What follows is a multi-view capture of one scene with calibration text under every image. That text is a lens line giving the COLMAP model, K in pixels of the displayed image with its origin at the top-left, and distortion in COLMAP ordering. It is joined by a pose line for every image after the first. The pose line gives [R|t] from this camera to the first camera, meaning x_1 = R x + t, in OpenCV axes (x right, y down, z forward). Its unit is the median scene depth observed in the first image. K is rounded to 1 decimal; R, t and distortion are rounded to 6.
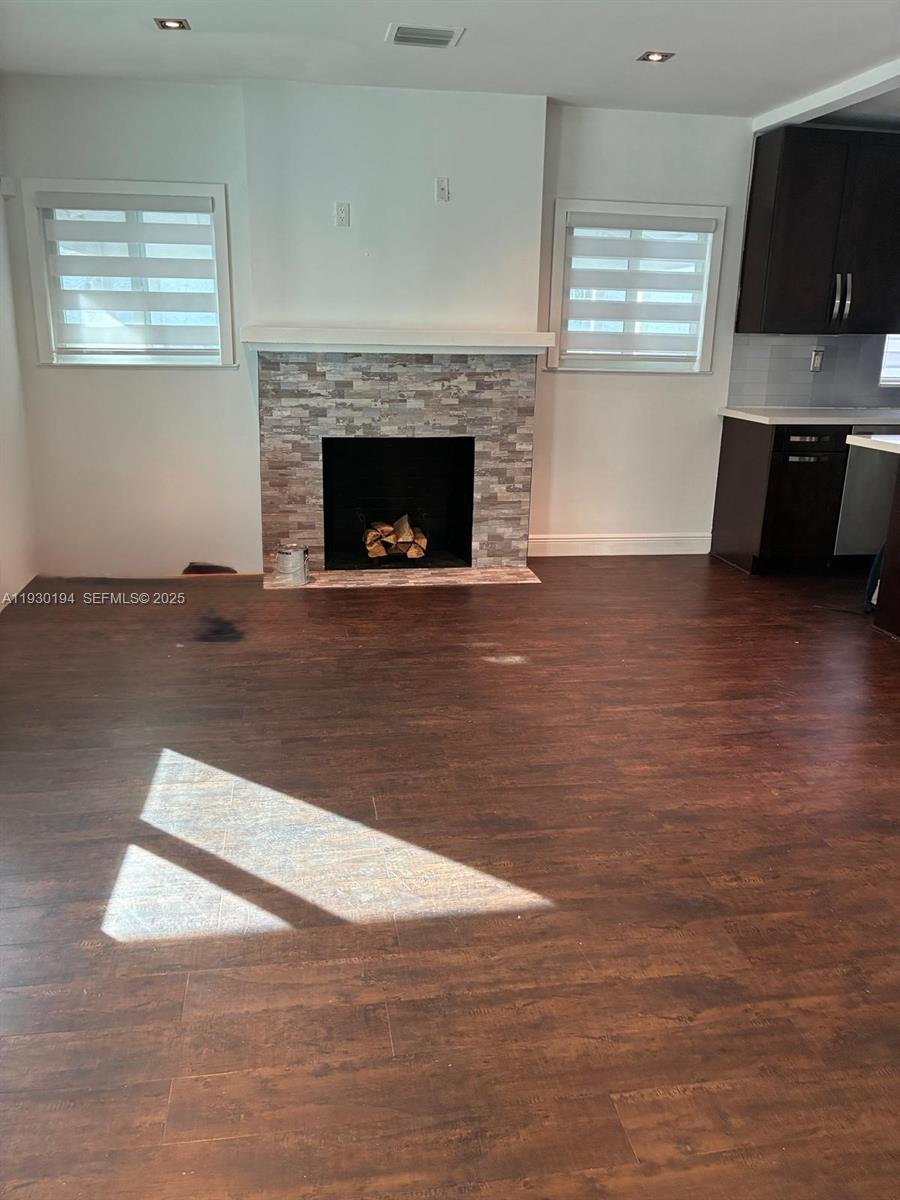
lens RADIAL K [[897.0, 0, 448.4], [0, 897.0, 601.3], [0, 0, 1]] dist [0.039030, -0.052678]
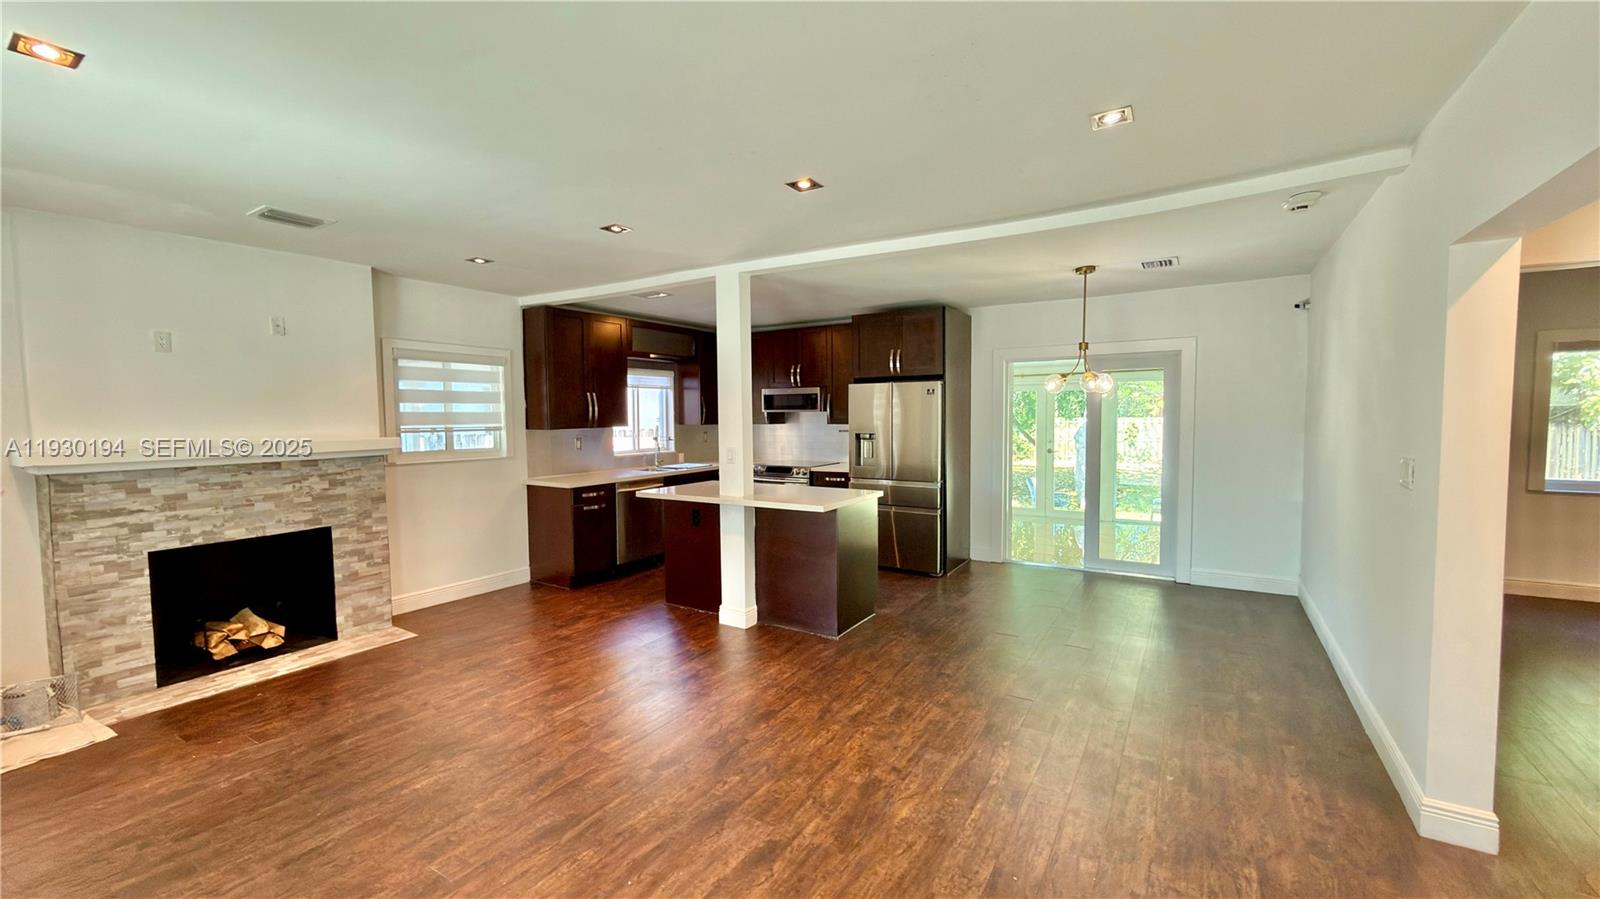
lens RADIAL K [[631.1, 0, 795.8], [0, 631.1, 452.9], [0, 0, 1]] dist [-0.000339, -0.000253]
pose [[0.664110, -0.072311, 0.744130, -0.175284], [0.231670, 0.966225, -0.112865, -0.045564], [-0.710835, 0.247347, 0.658432, 0.017724]]
